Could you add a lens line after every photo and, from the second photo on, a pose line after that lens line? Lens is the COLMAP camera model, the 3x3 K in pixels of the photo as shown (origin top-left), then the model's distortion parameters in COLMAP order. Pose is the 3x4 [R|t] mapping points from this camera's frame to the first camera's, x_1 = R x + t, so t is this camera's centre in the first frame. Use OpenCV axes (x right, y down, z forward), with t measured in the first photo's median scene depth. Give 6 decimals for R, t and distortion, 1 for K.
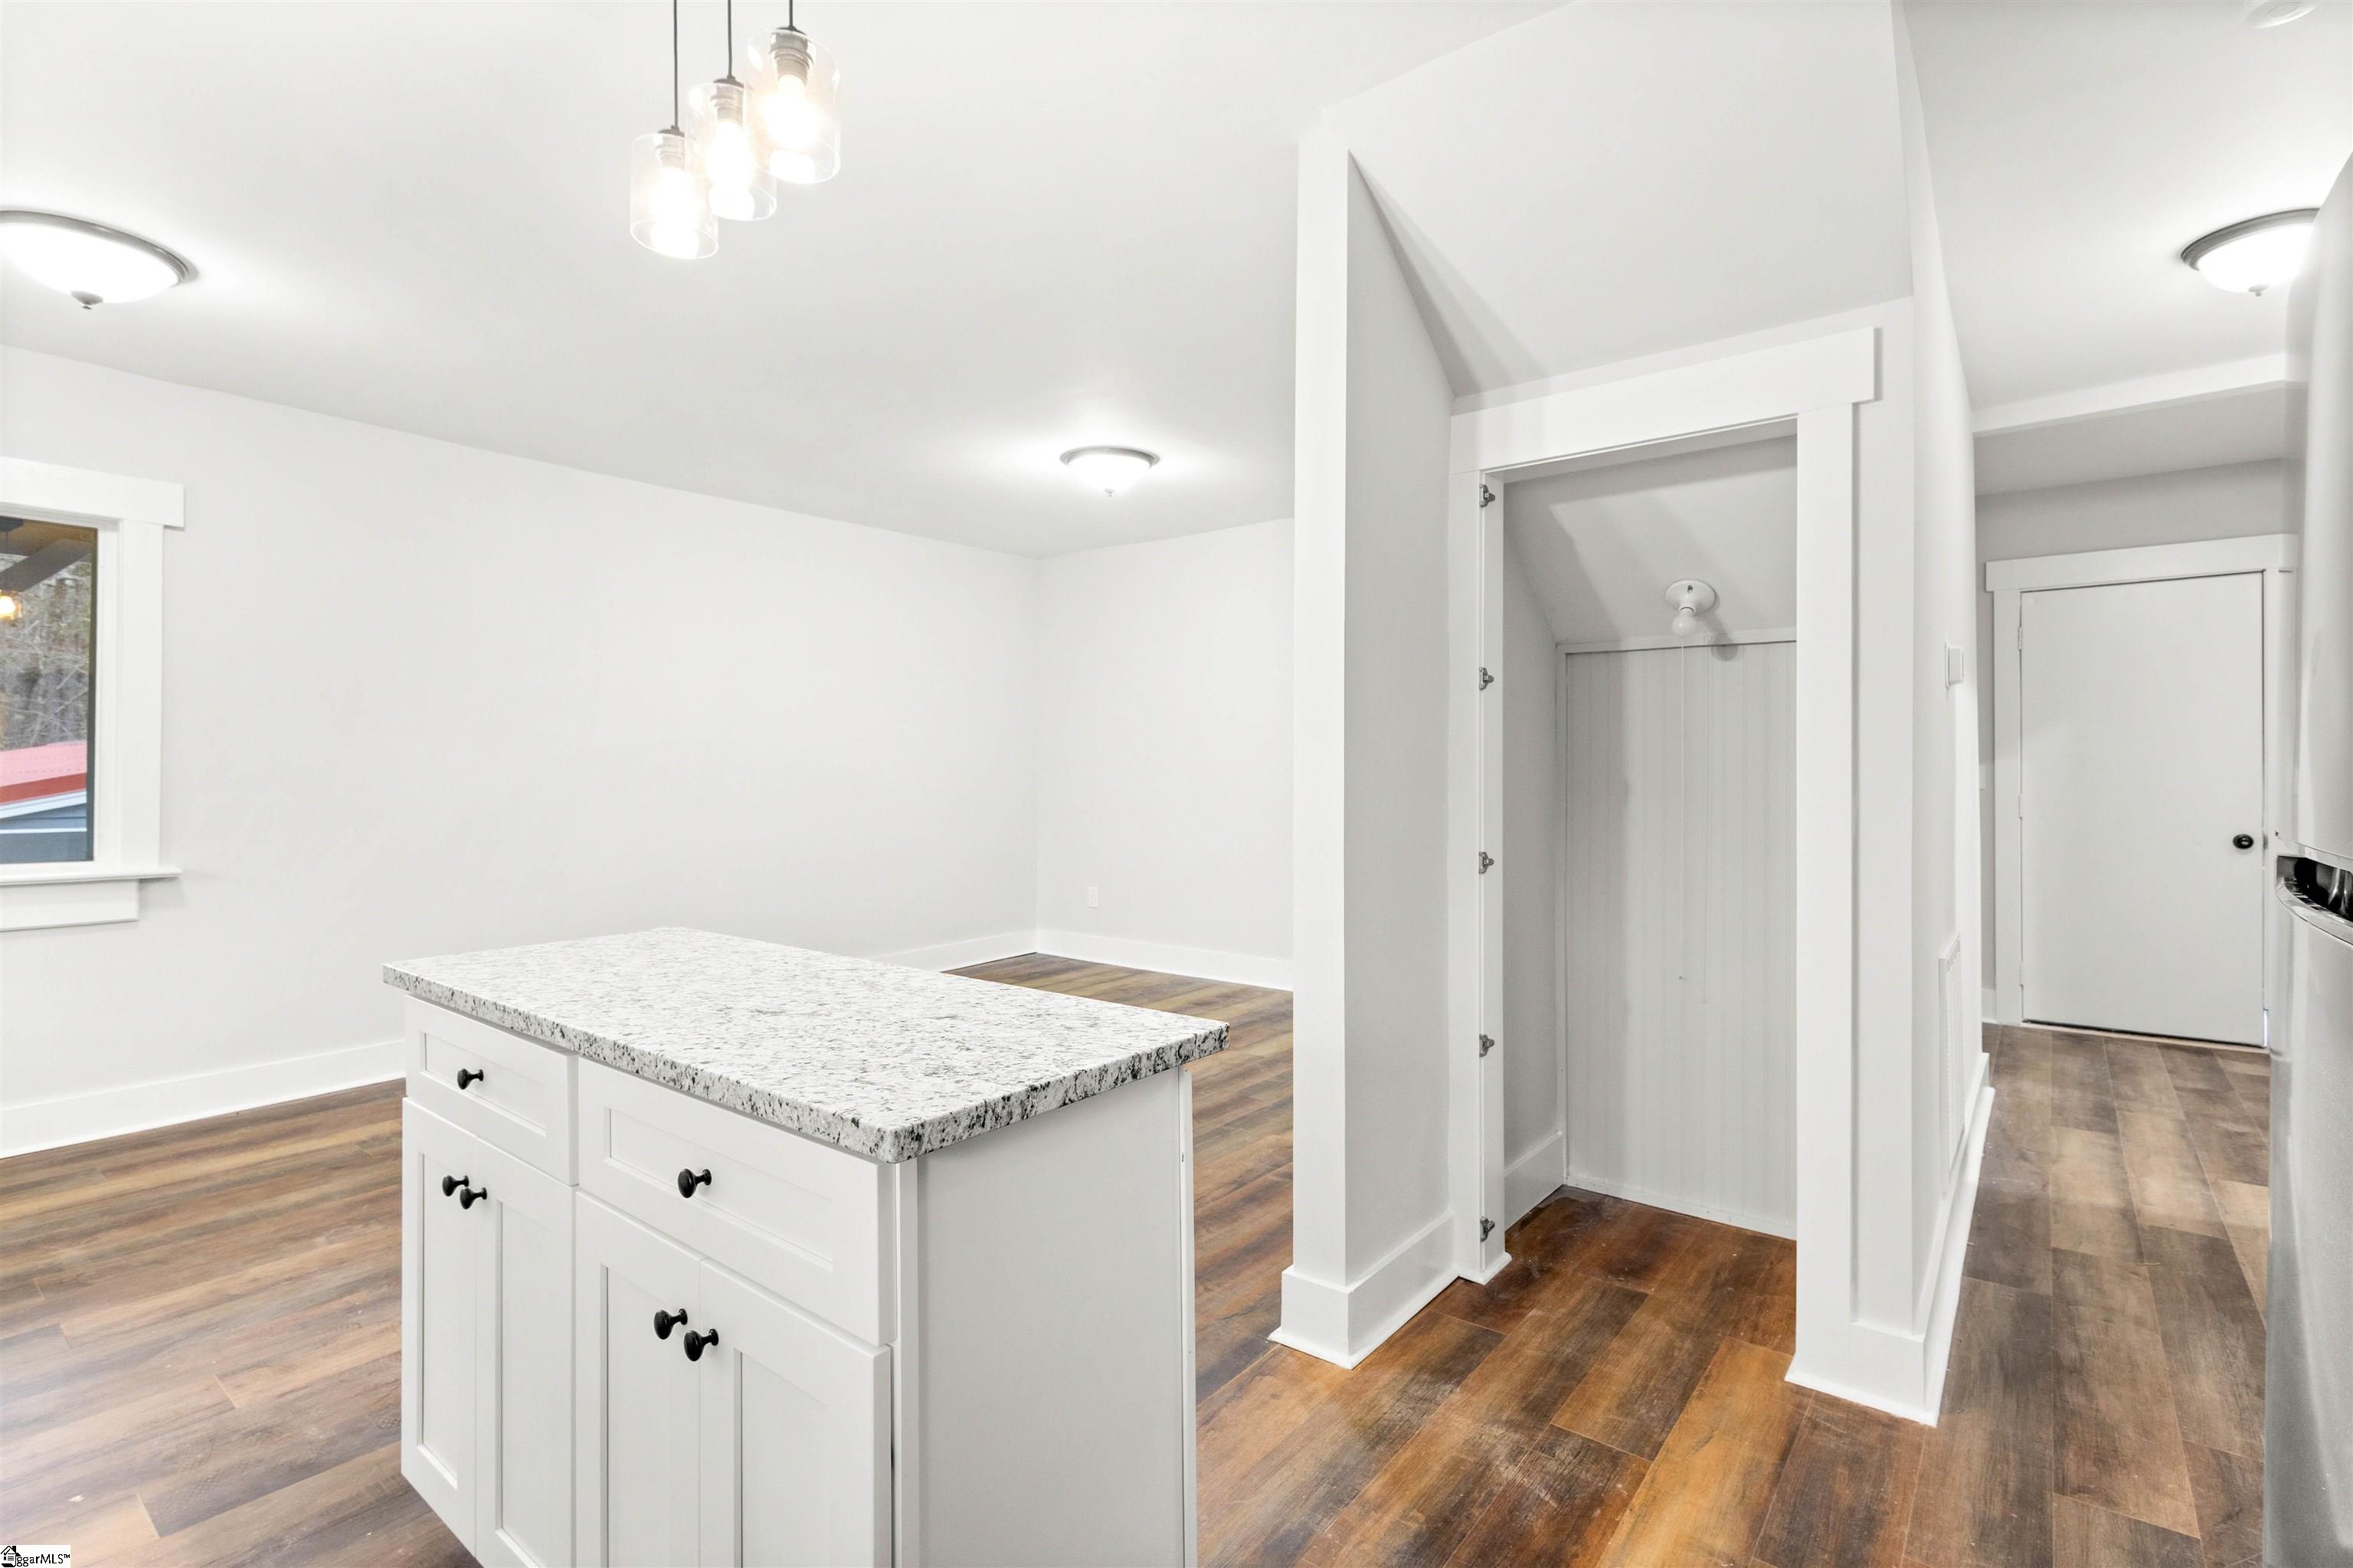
lens RADIAL K [[1105.6, 0, 1173.1], [0, 1105.6, 765.0], [0, 0, 1]] dist [0.007899, -0.006791]
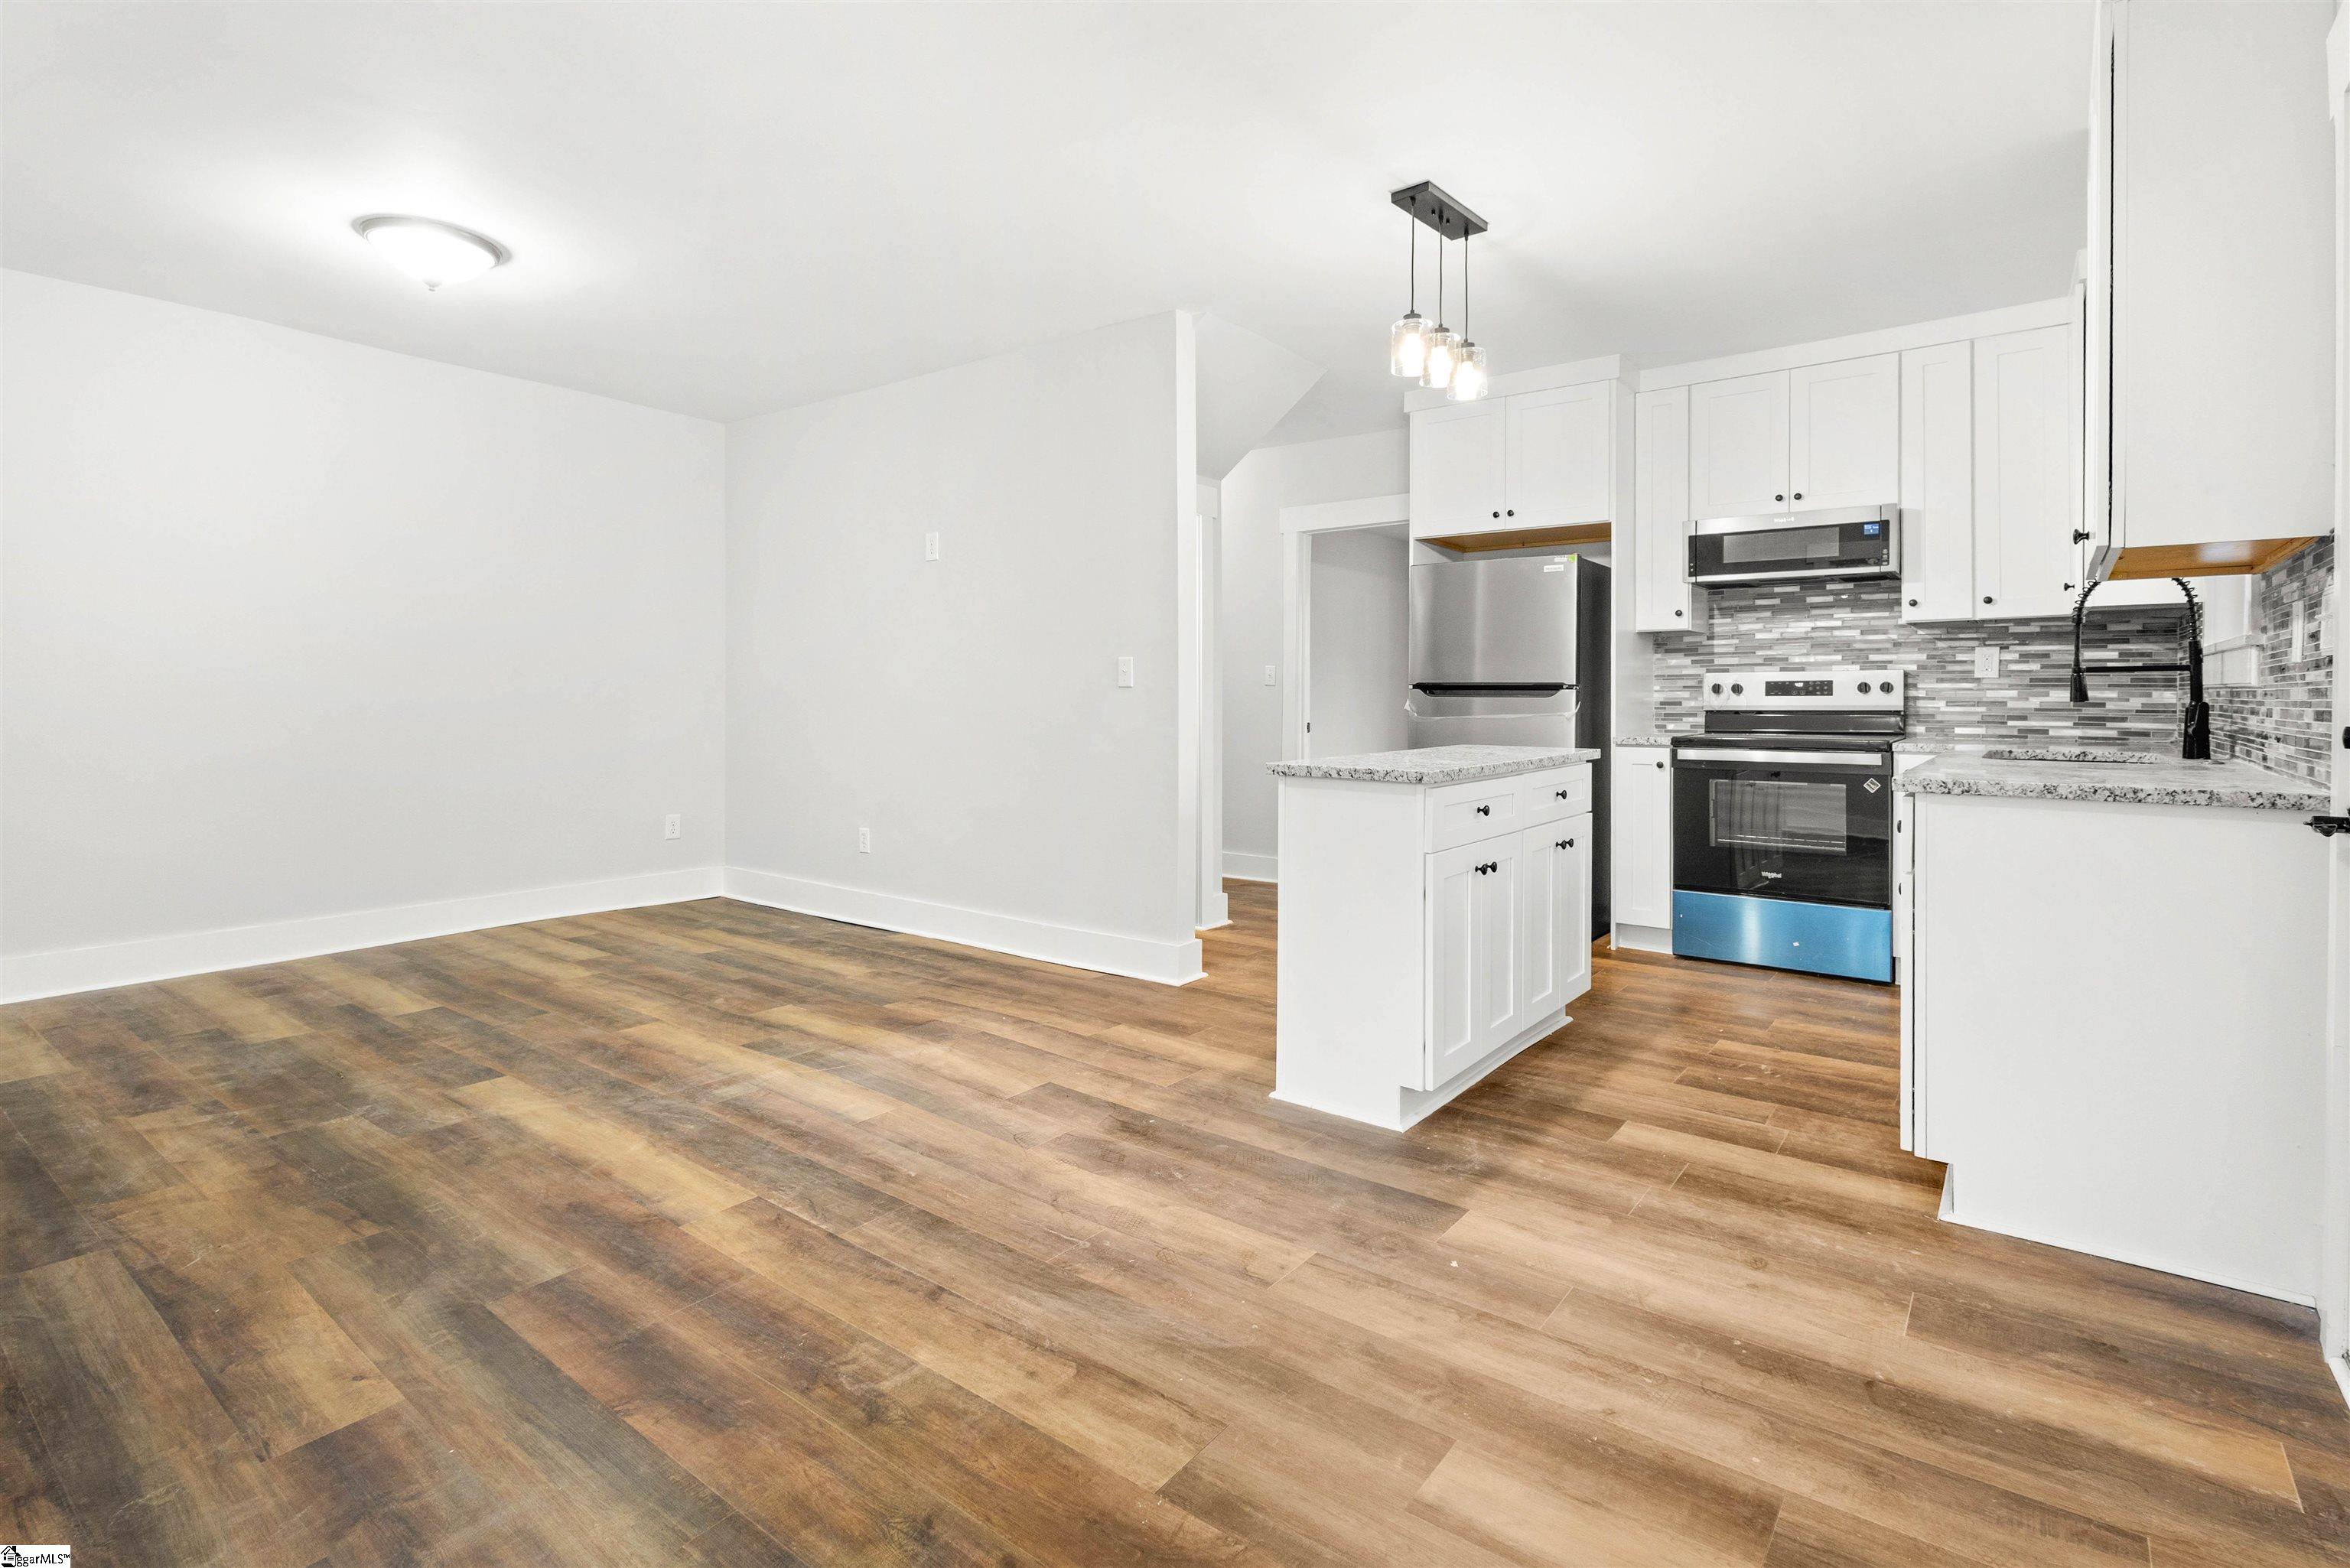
lens RADIAL K [[1130.4, 0, 1173.3], [0, 1130.4, 699.0], [0, 0, 1]] dist [0.009072, -0.000145]
pose [[-0.021135, -0.002131, 0.999774, -1.795533], [0.004893, 0.999986, 0.002235, 0.057124], [-0.999765, 0.004939, -0.021124, 1.089435]]
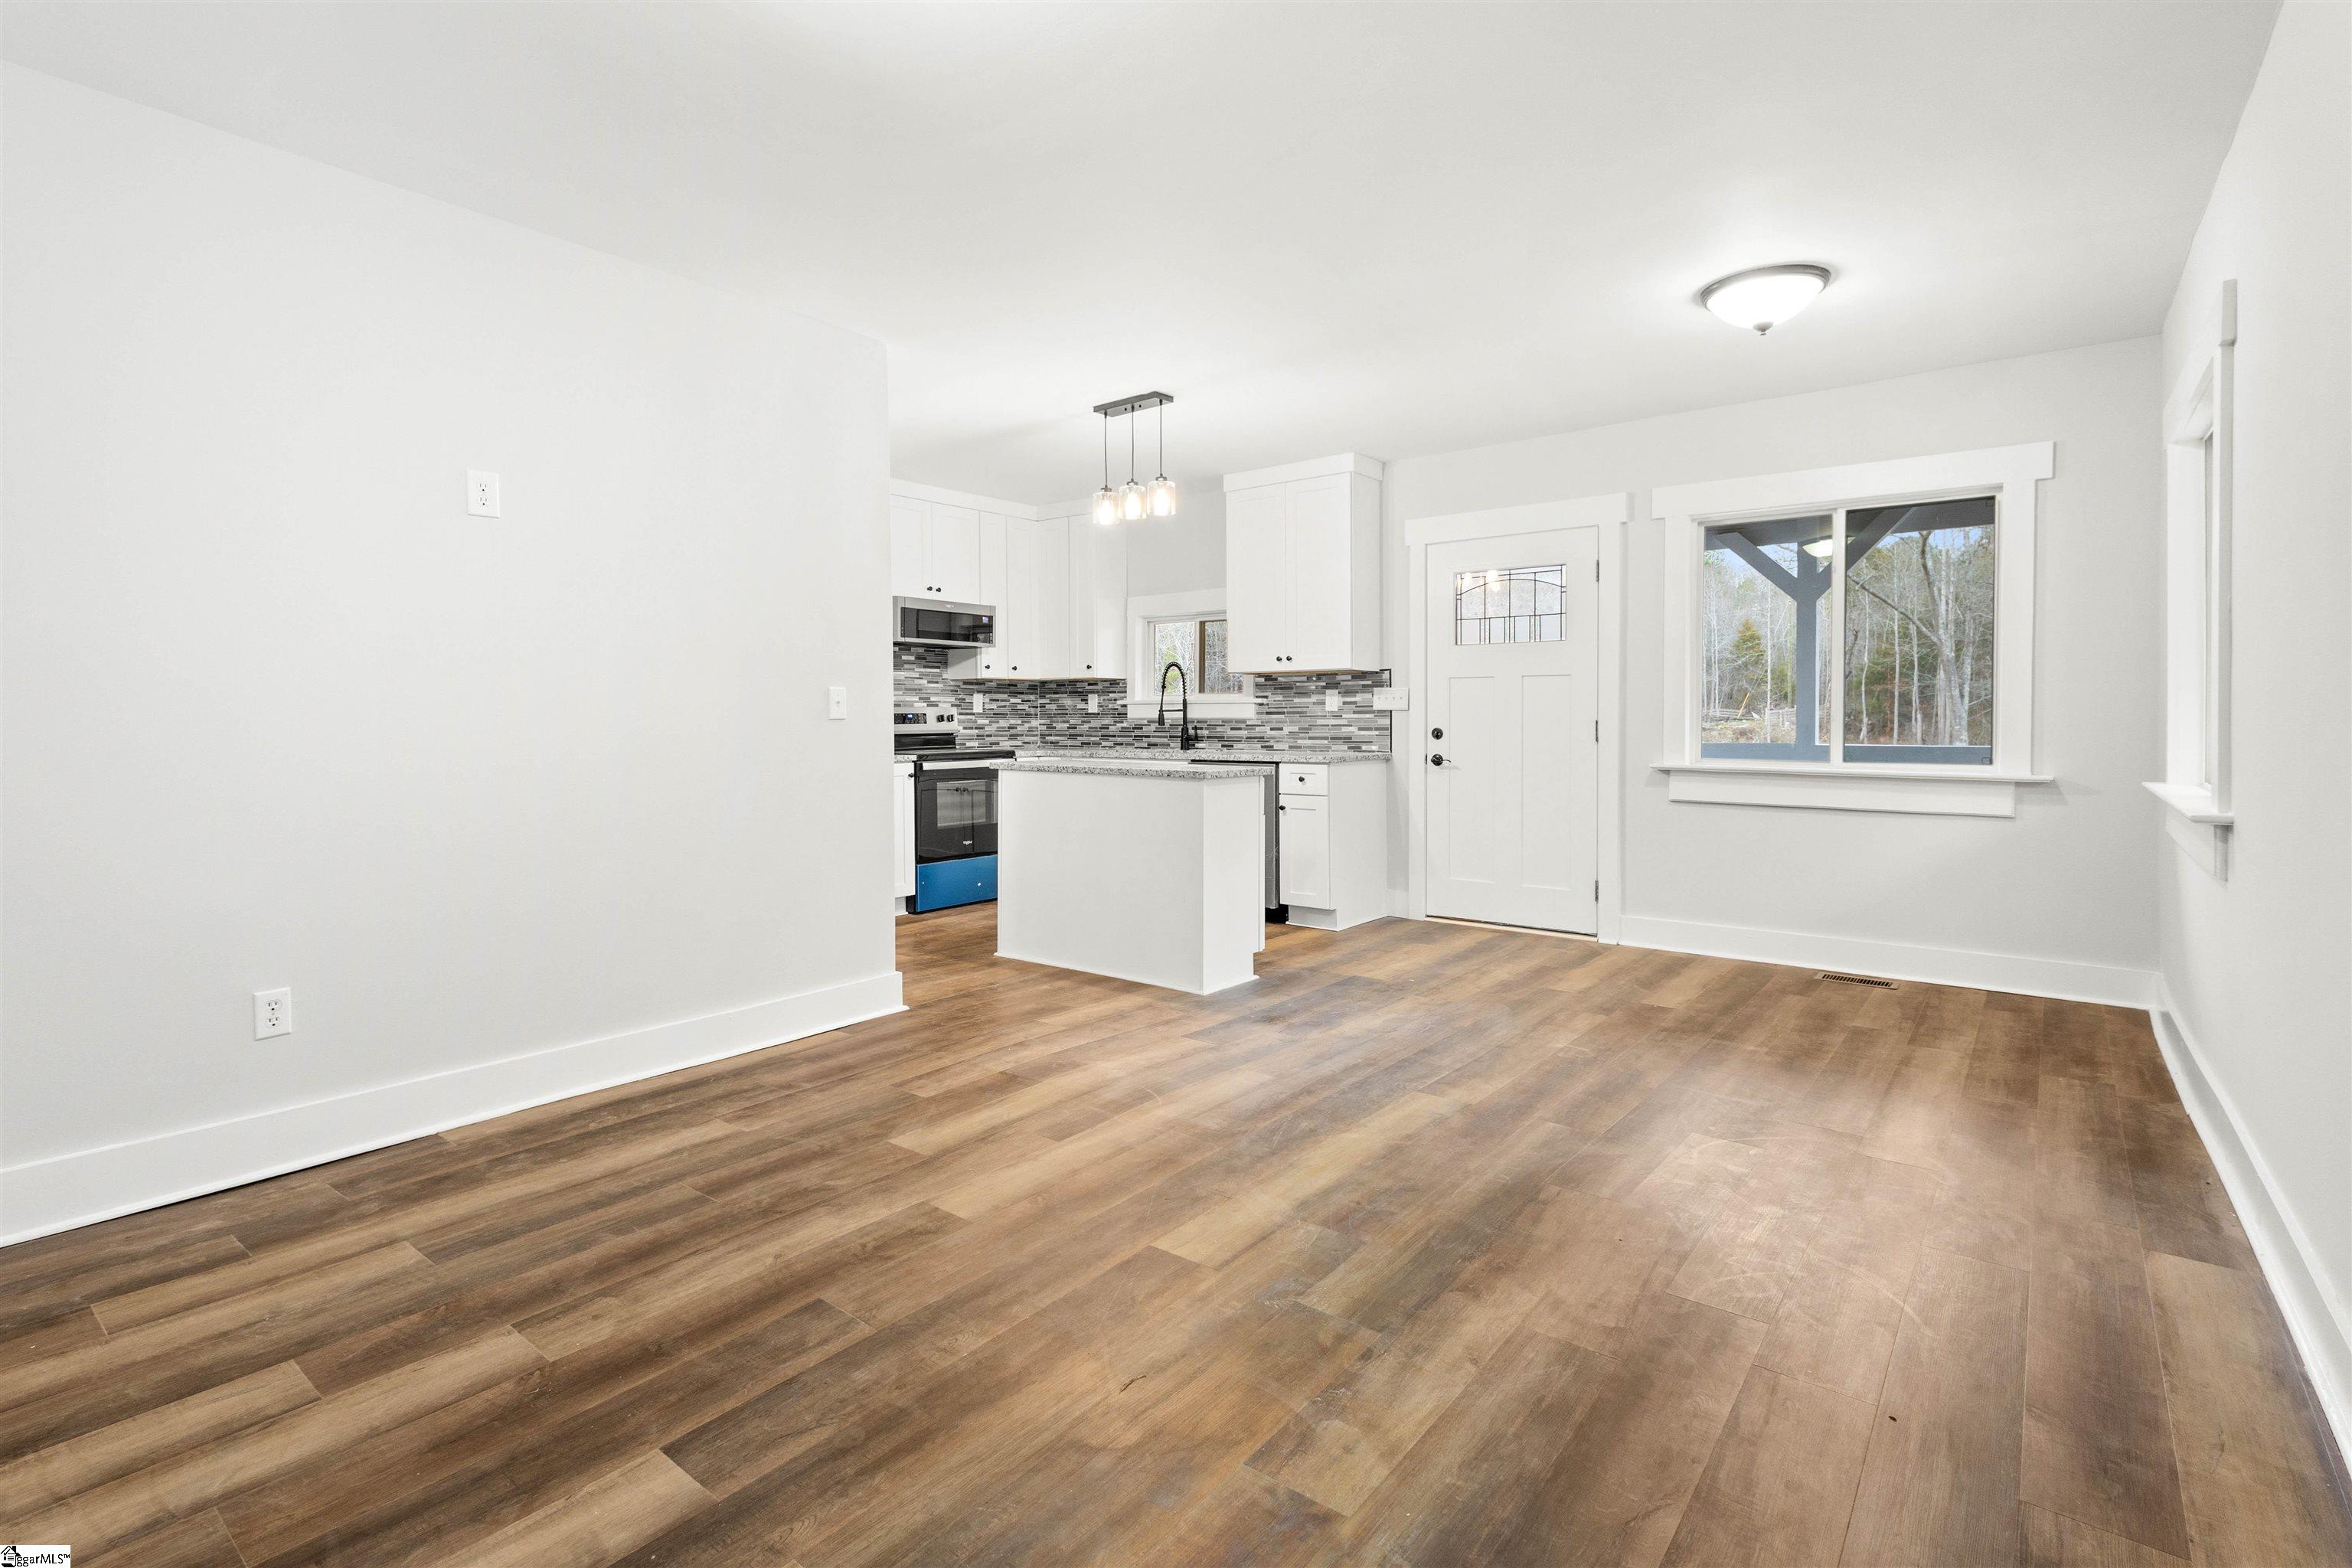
lens RADIAL K [[1099.7, 0, 1184.2], [0, 1099.7, 721.4], [0, 0, 1]] dist [0.004966, 0.000956]
pose [[-0.999967, 0.005102, -0.006307, -0.373437], [0.005050, 0.999953, 0.008272, 0.033475], [0.006349, 0.008239, -0.999946, 2.930118]]
